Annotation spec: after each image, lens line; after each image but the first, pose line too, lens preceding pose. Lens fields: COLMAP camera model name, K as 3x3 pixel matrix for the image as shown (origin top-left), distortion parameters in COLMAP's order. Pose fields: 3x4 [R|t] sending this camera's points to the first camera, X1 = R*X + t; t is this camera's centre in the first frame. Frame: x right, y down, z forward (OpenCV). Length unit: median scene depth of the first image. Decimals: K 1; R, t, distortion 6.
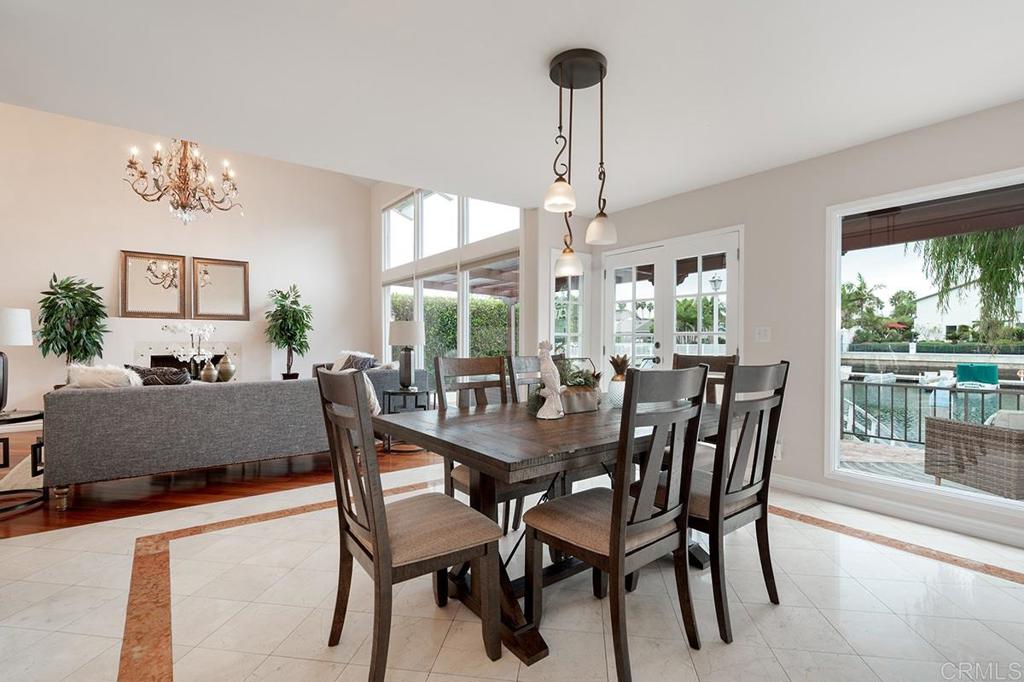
lens RADIAL K [[477.4, 0, 514.0], [0, 477.4, 343.5], [0, 0, 1]] dist [-0.001769, -0.000394]
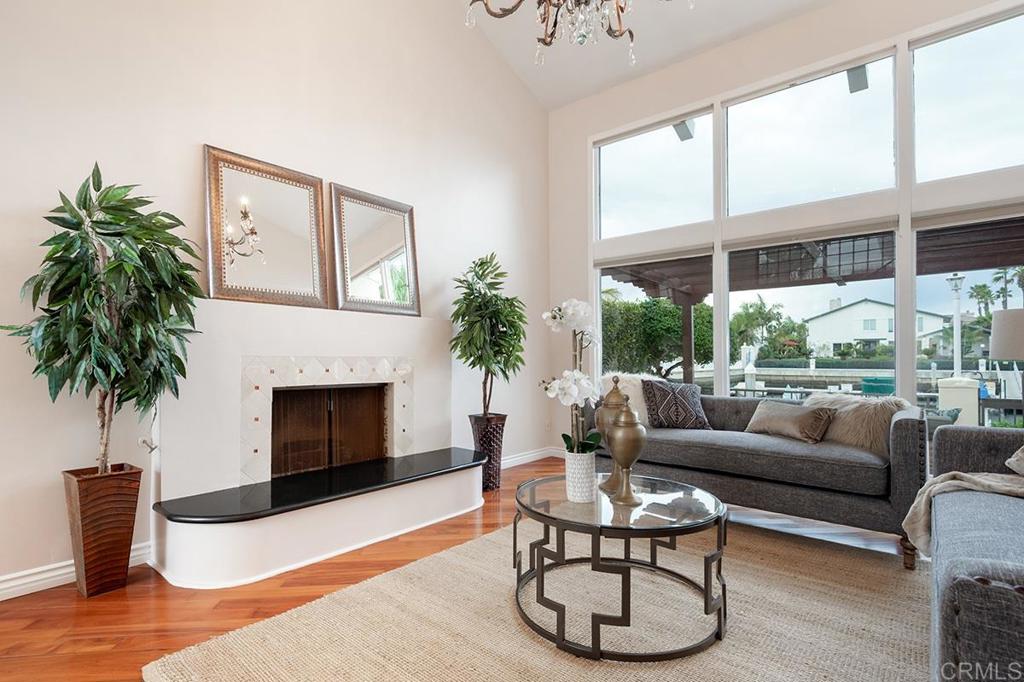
lens RADIAL K [[495.7, 0, 508.9], [0, 495.7, 351.7], [0, 0, 1]] dist [-0.001915, -0.000921]
pose [[0.976691, 0.000924, 0.214649, -0.571902], [0.003012, 0.999833, -0.018009, 0.000621], [-0.214630, 0.018236, 0.976525, 0.440980]]
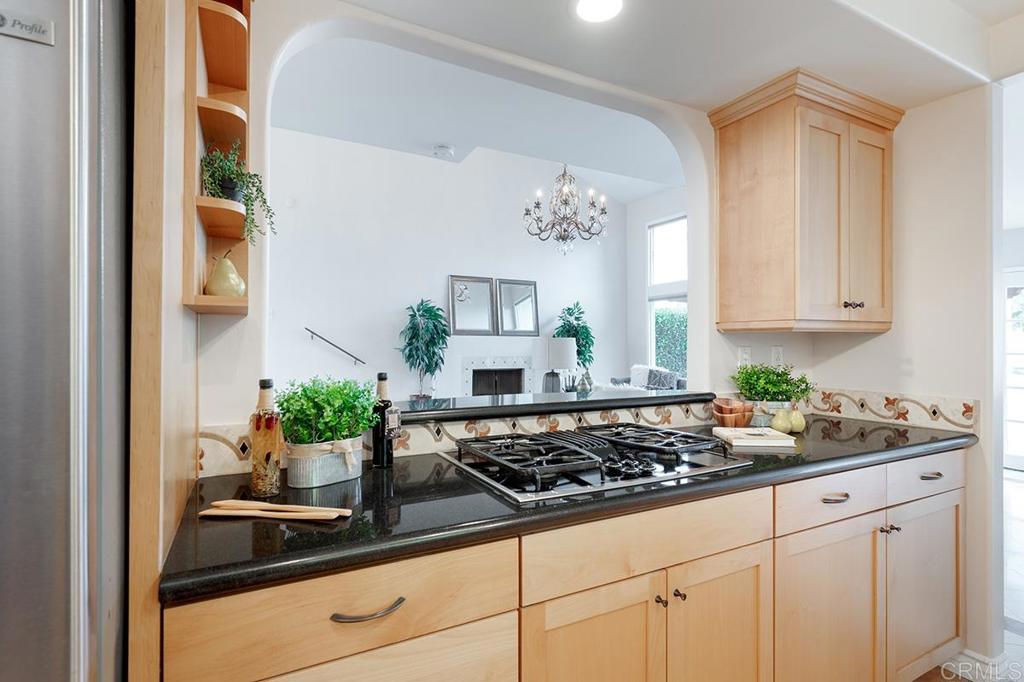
lens RADIAL K [[495.7, 0, 513.8], [0, 495.7, 343.8], [0, 0, 1]] dist [-0.001915, -0.000921]
pose [[0.987404, 0.001954, -0.158210, -0.431191], [-0.002836, 0.999982, -0.005352, -0.024470], [0.158197, 0.005733, 0.987391, -0.106553]]
